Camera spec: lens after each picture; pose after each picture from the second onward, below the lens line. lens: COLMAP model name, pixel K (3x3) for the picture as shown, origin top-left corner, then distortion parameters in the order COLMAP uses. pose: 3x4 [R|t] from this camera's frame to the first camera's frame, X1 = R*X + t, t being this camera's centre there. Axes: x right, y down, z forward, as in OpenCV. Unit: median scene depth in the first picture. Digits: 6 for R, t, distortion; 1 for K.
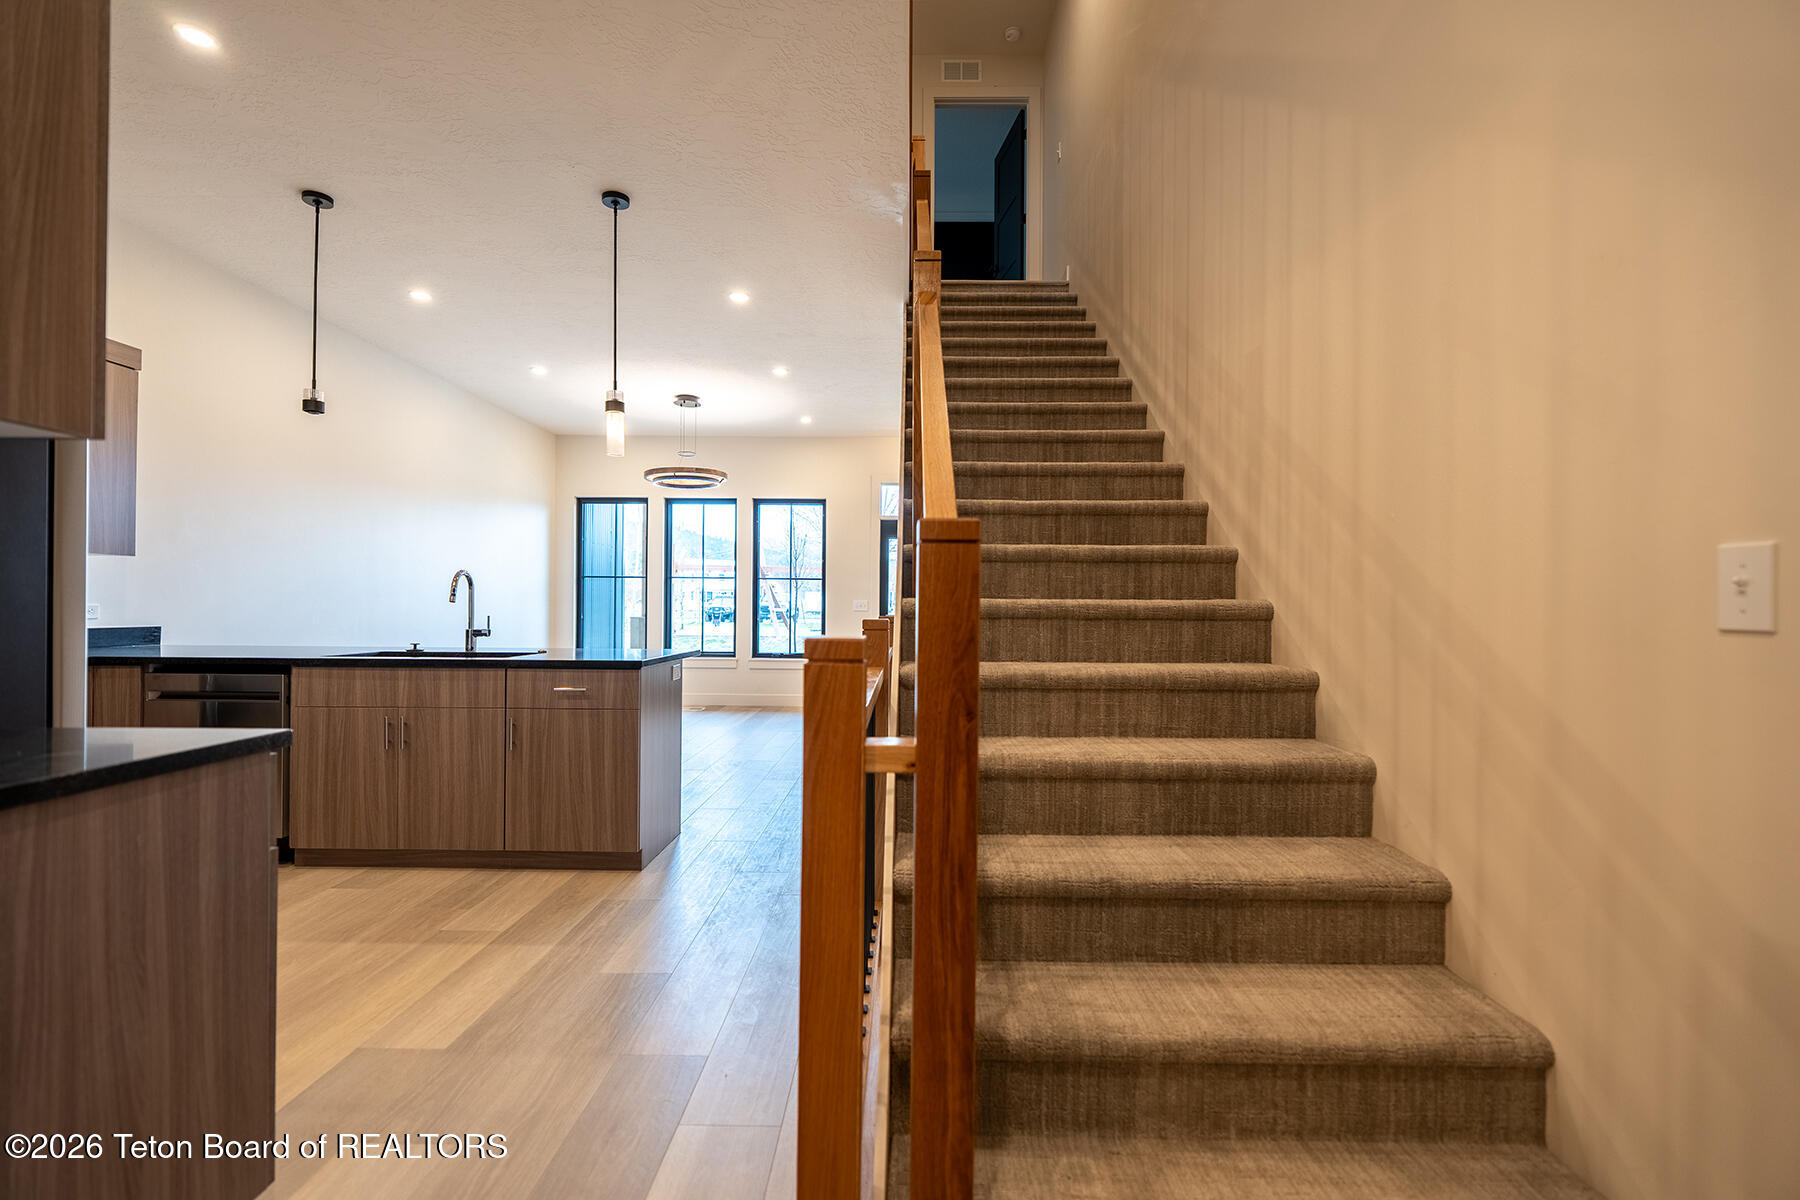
lens RADIAL K [[804.1, 0, 895.9], [0, 804.1, 600.5], [0, 0, 1]] dist [-0.005568, 0.002018]
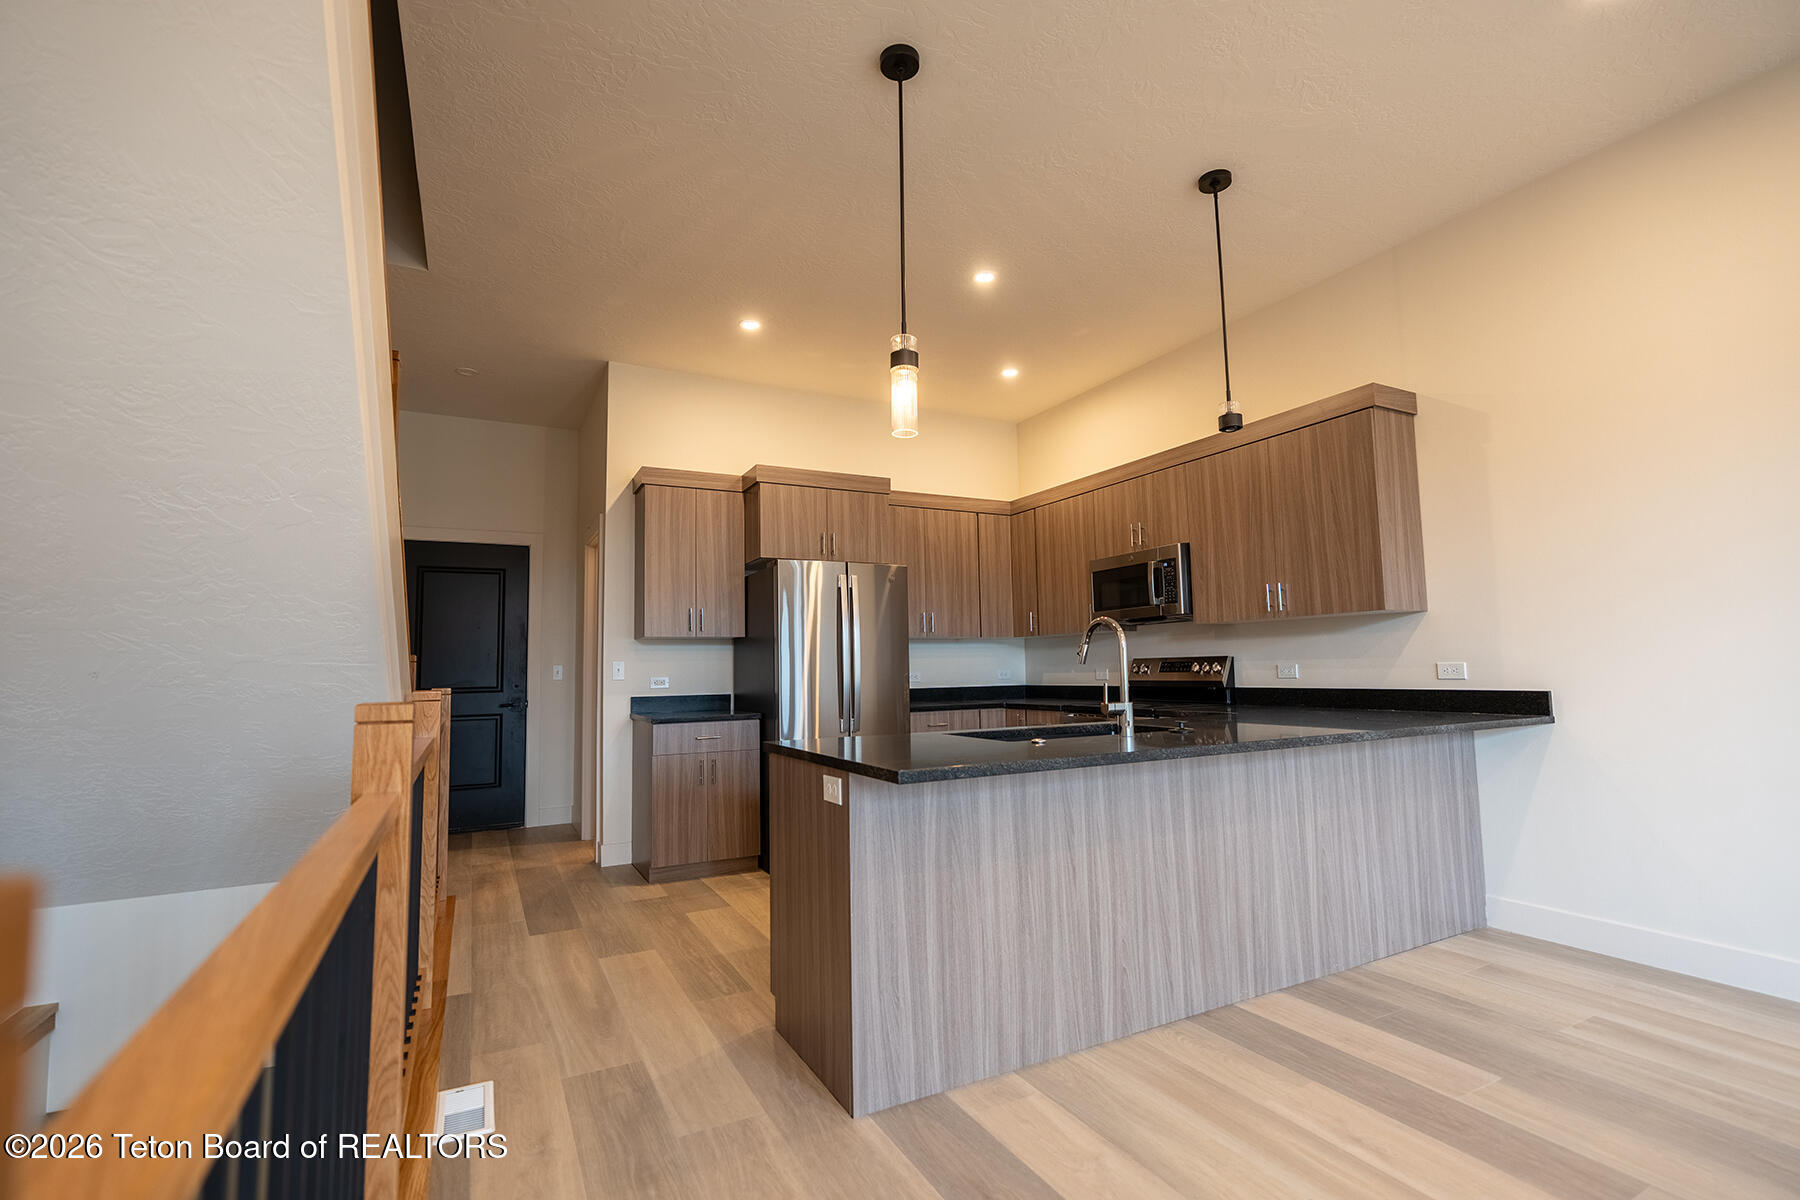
lens RADIAL K [[804.1, 0, 911.7], [0, 804.1, 600.4], [0, 0, 1]] dist [-0.005568, 0.002018]
pose [[-0.872380, -0.028455, -0.487999, -0.050275], [0.020810, 0.995237, -0.095234, 0.010483], [0.488385, -0.093235, -0.867633, 1.797653]]
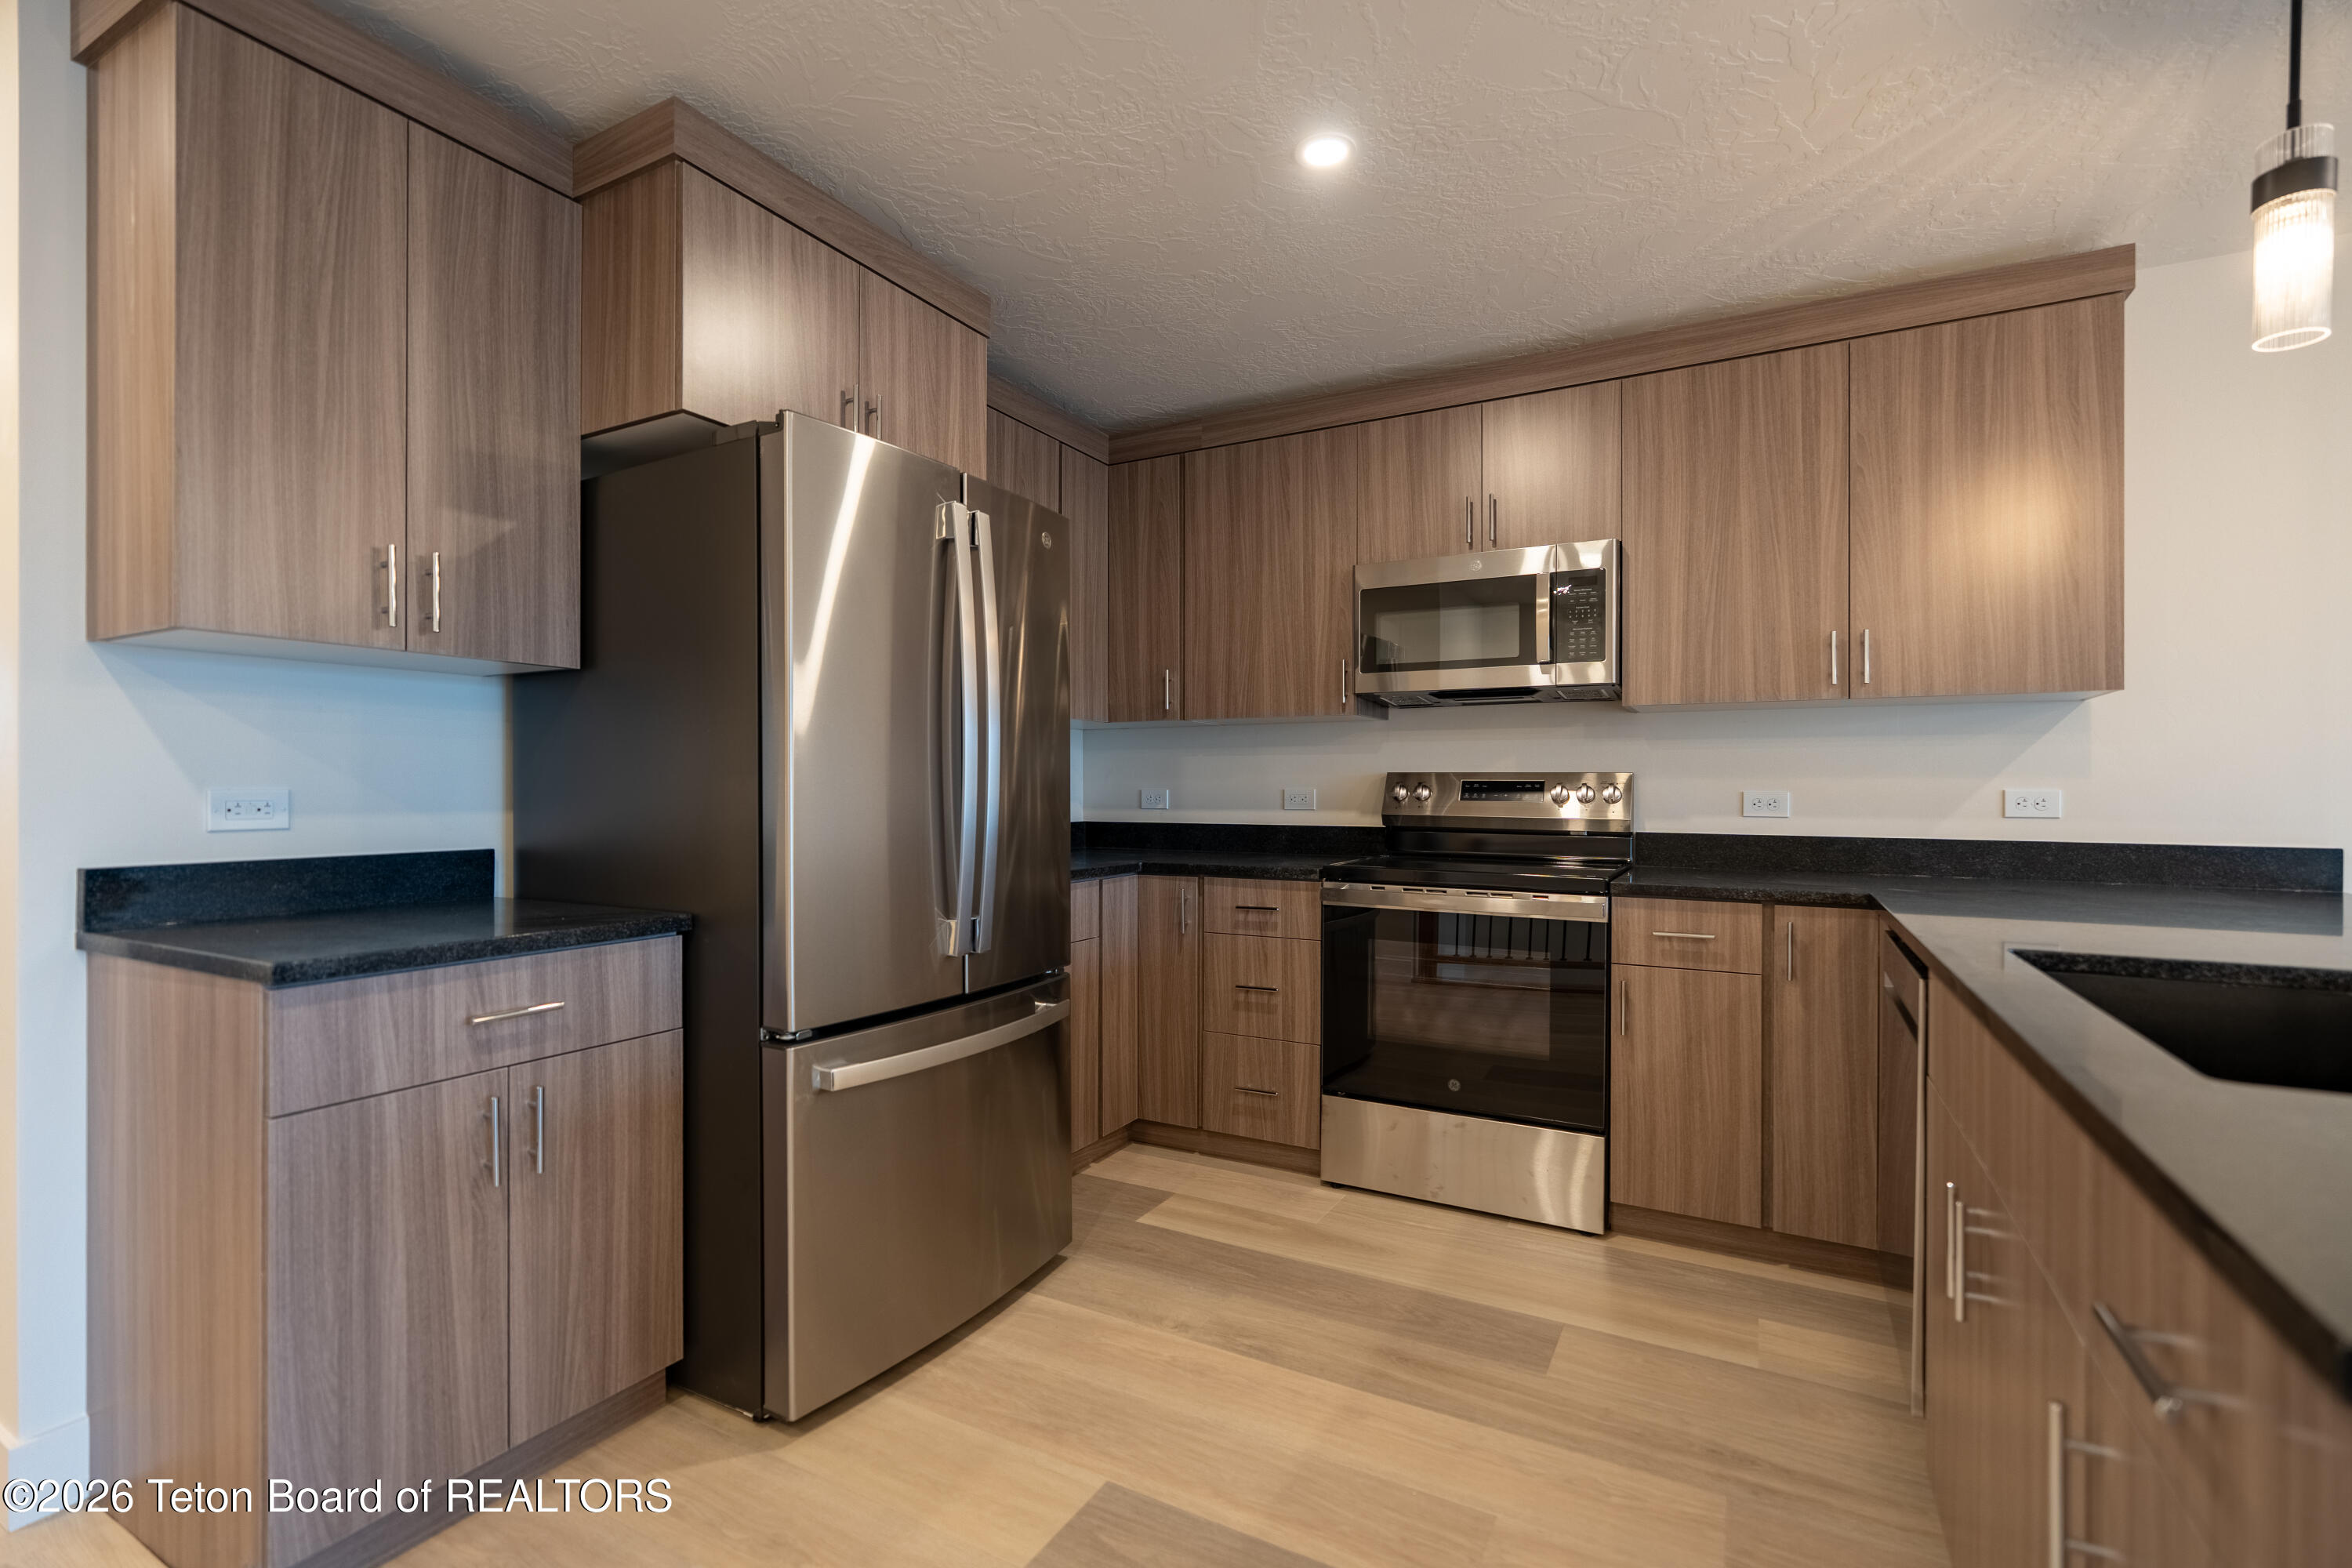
lens RADIAL K [[1050.7, 0, 1163.3], [0, 1050.7, 784.8], [0, 0, 1]] dist [-0.005568, 0.002018]
pose [[-0.472090, -0.005051, -0.881536, -0.166624], [0.004084, 0.999960, -0.007916, 0.003213], [0.881541, -0.007337, -0.472050, 0.921937]]
